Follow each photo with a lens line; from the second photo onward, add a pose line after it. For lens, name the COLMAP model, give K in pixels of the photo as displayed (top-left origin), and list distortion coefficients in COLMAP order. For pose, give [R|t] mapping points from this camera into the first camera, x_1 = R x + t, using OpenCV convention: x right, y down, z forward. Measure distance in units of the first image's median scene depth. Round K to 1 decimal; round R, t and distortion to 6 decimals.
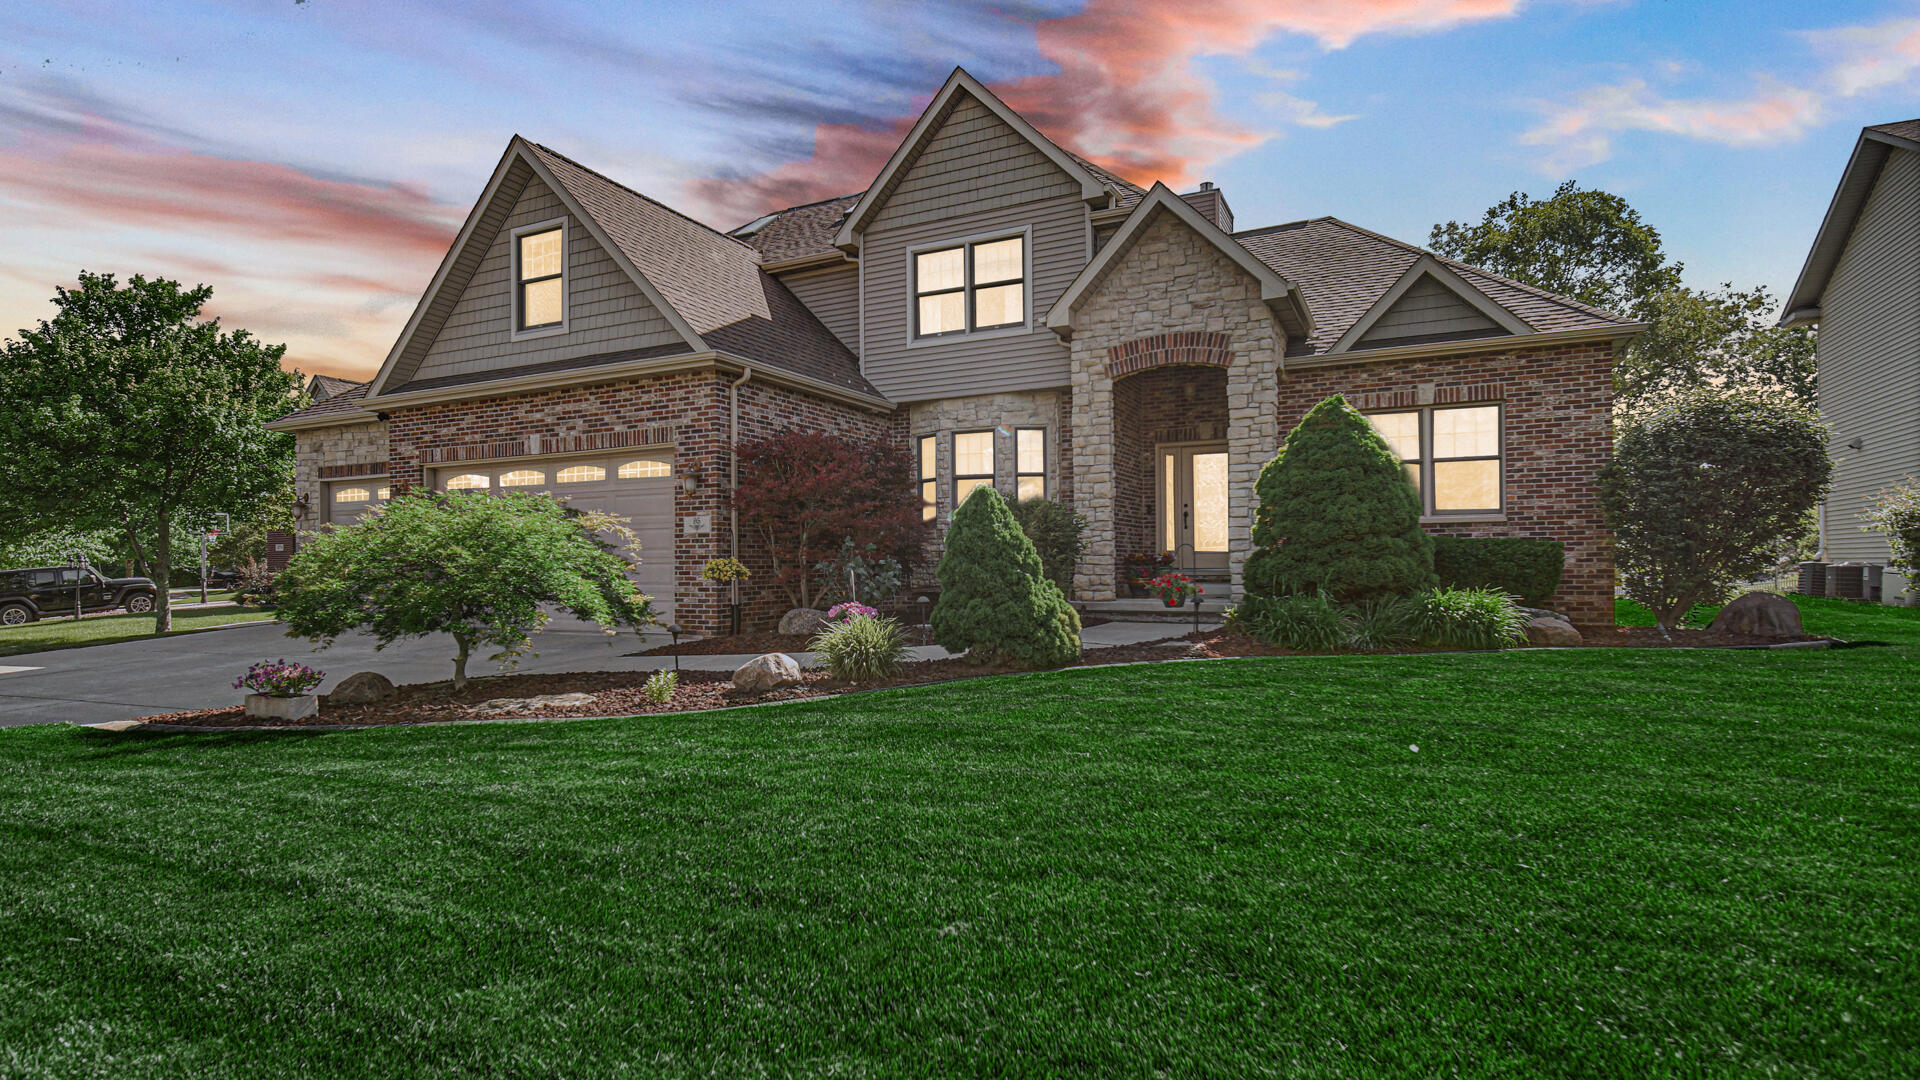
lens RADIAL K [[1688.3, 0, 960.2], [0, 1688.3, 621.8], [0, 0, 1]] dist [-0.001956, 0.000614]
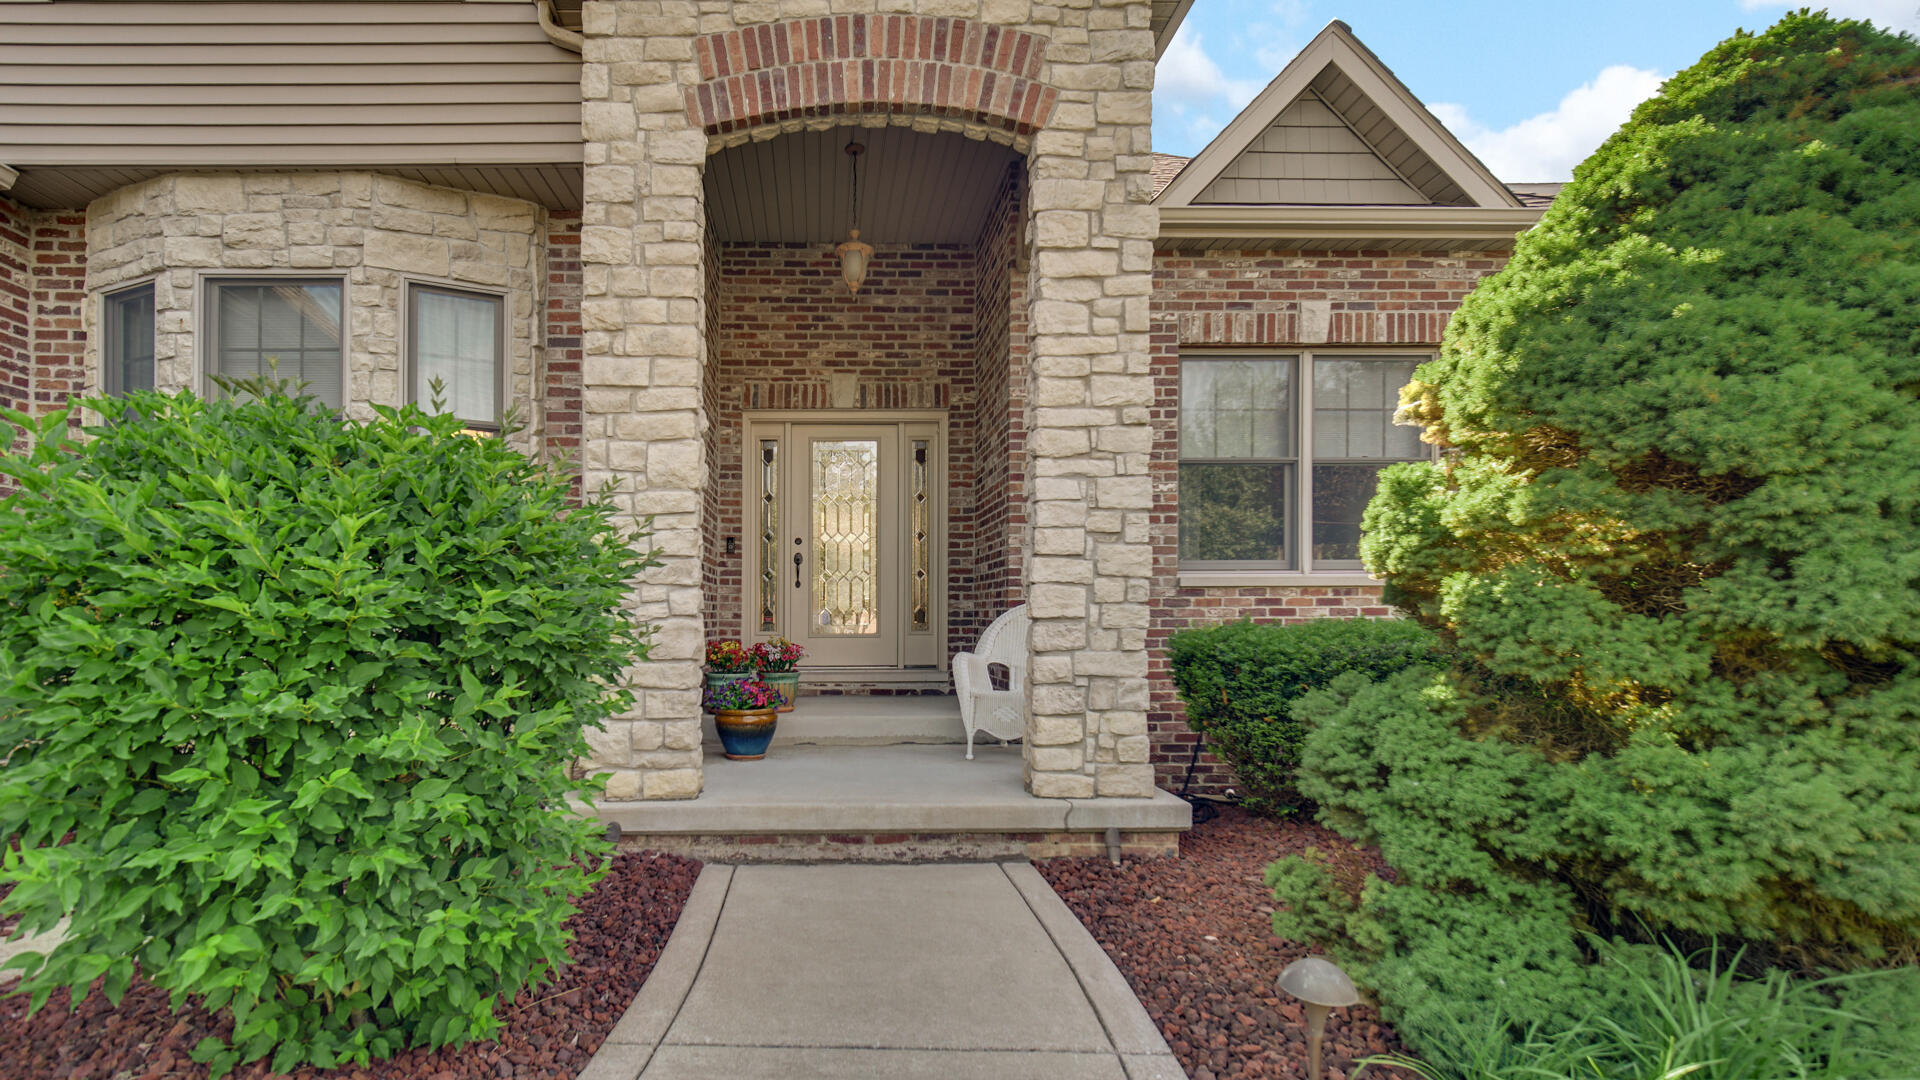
lens RADIAL K [[1688.3, 0, 960.2], [0, 1688.3, 621.8], [0, 0, 1]] dist [-0.001956, 0.000614]
pose [[0.954347, 0.014554, 0.298346, 0.039666], [-0.003856, 0.999329, -0.036417, -0.035325], [-0.298676, 0.033604, 0.953763, 0.668086]]
